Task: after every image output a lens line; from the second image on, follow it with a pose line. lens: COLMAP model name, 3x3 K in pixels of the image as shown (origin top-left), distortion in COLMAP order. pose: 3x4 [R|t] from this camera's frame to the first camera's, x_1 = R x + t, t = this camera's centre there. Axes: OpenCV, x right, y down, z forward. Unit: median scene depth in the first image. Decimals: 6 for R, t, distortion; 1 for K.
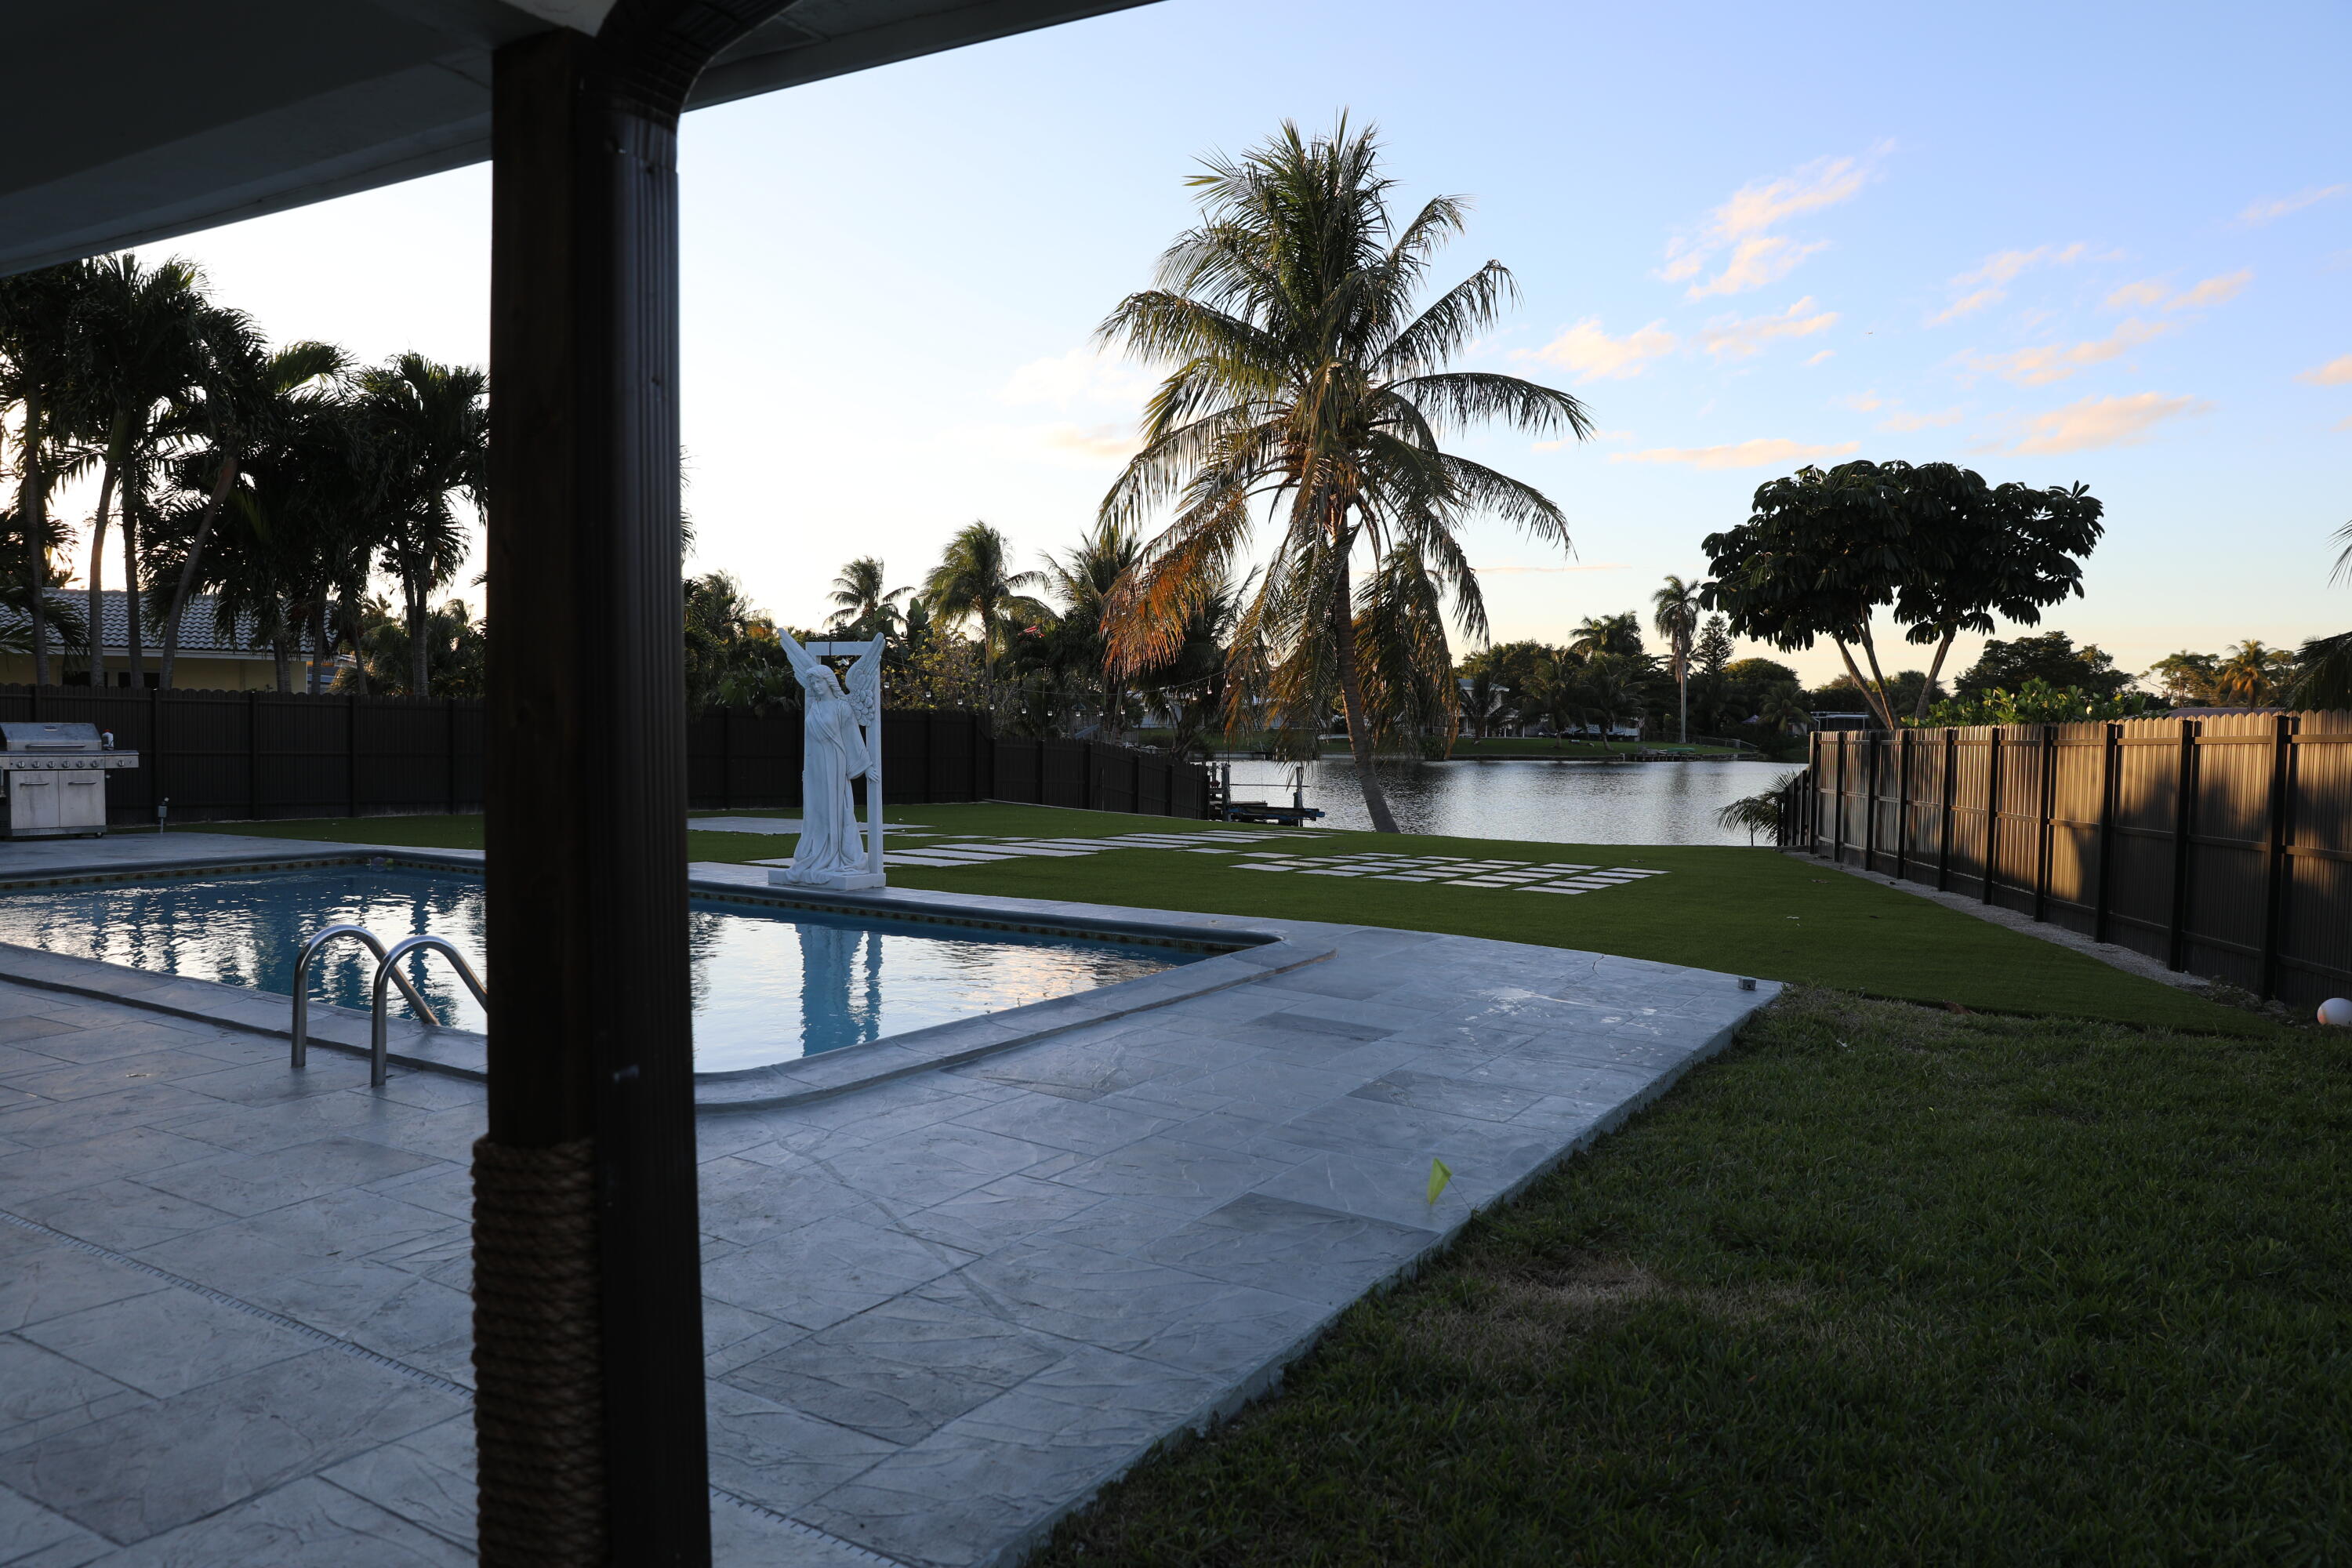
lens RADIAL K [[1622.0, 0, 1176.0], [0, 1622.0, 784.0], [0, 0, 1]] dist [-0.034138, -0.000104]
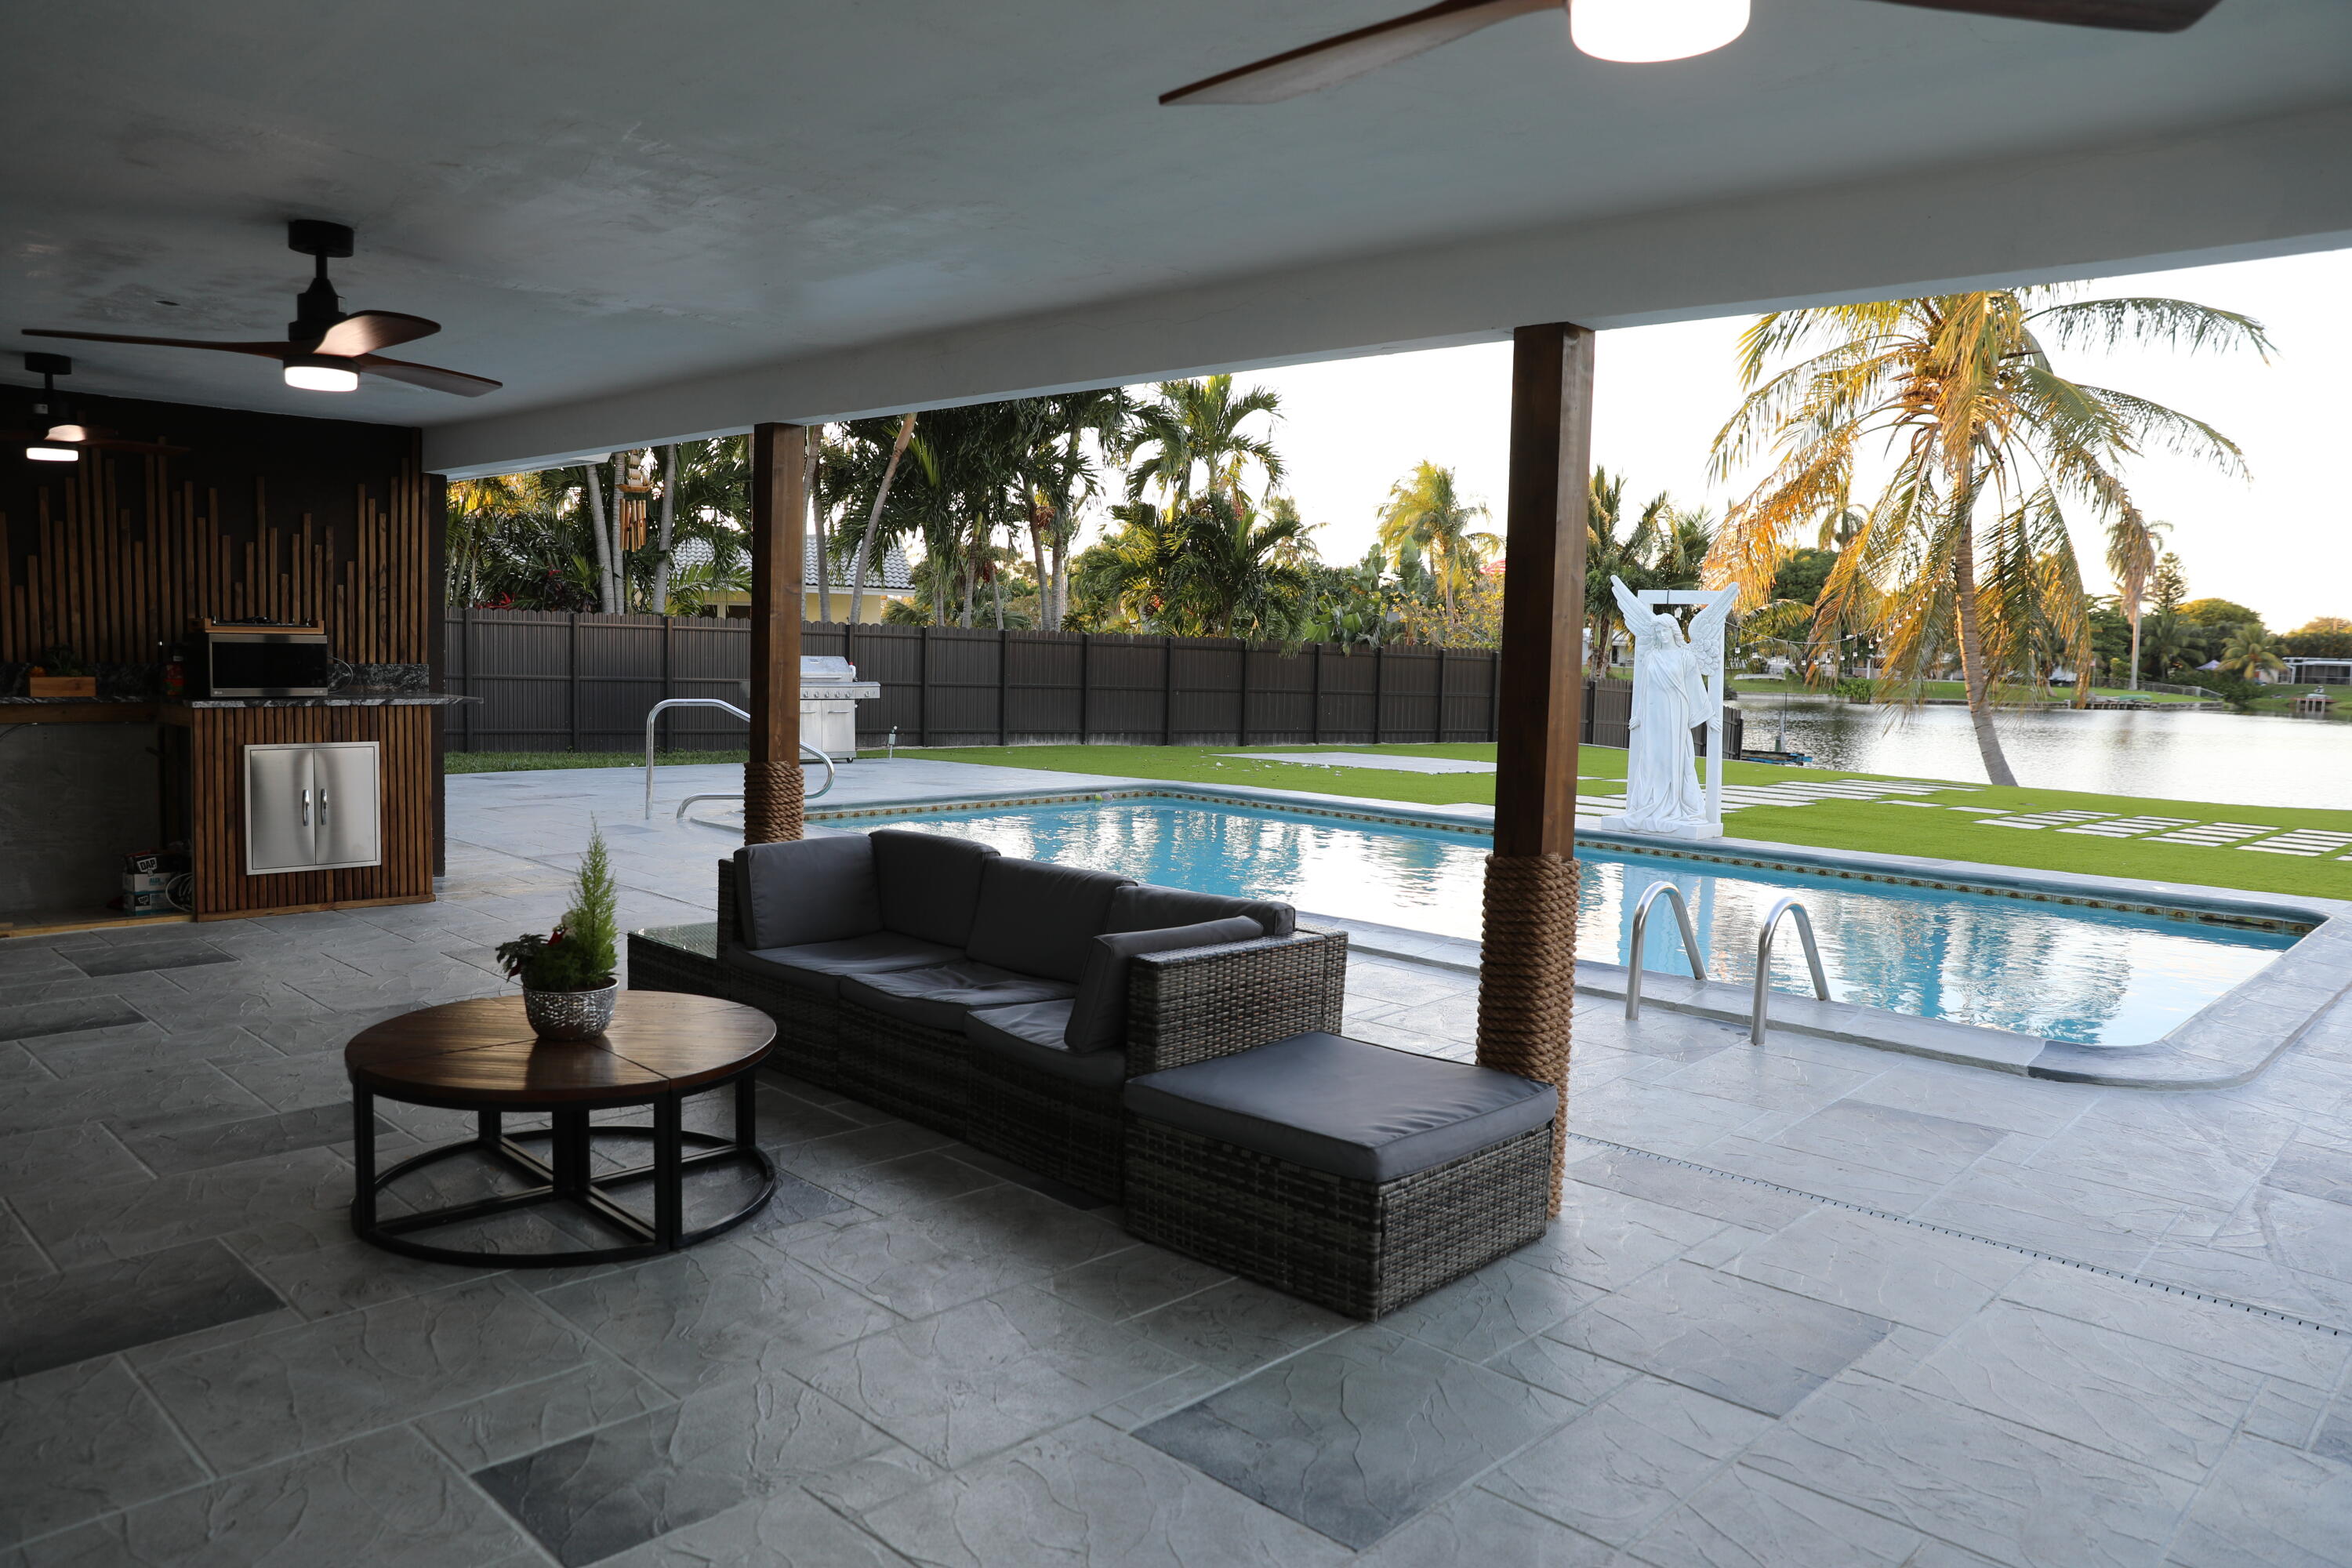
lens RADIAL K [[1591.1, 0, 1176.0], [0, 1591.1, 784.0], [0, 0, 1]] dist [-0.020826, 0.001831]
pose [[0.980202, 0.028659, -0.195914, -0.168581], [-0.020159, 0.998773, 0.045245, -0.003441], [0.196970, -0.040399, 0.979577, -0.012841]]
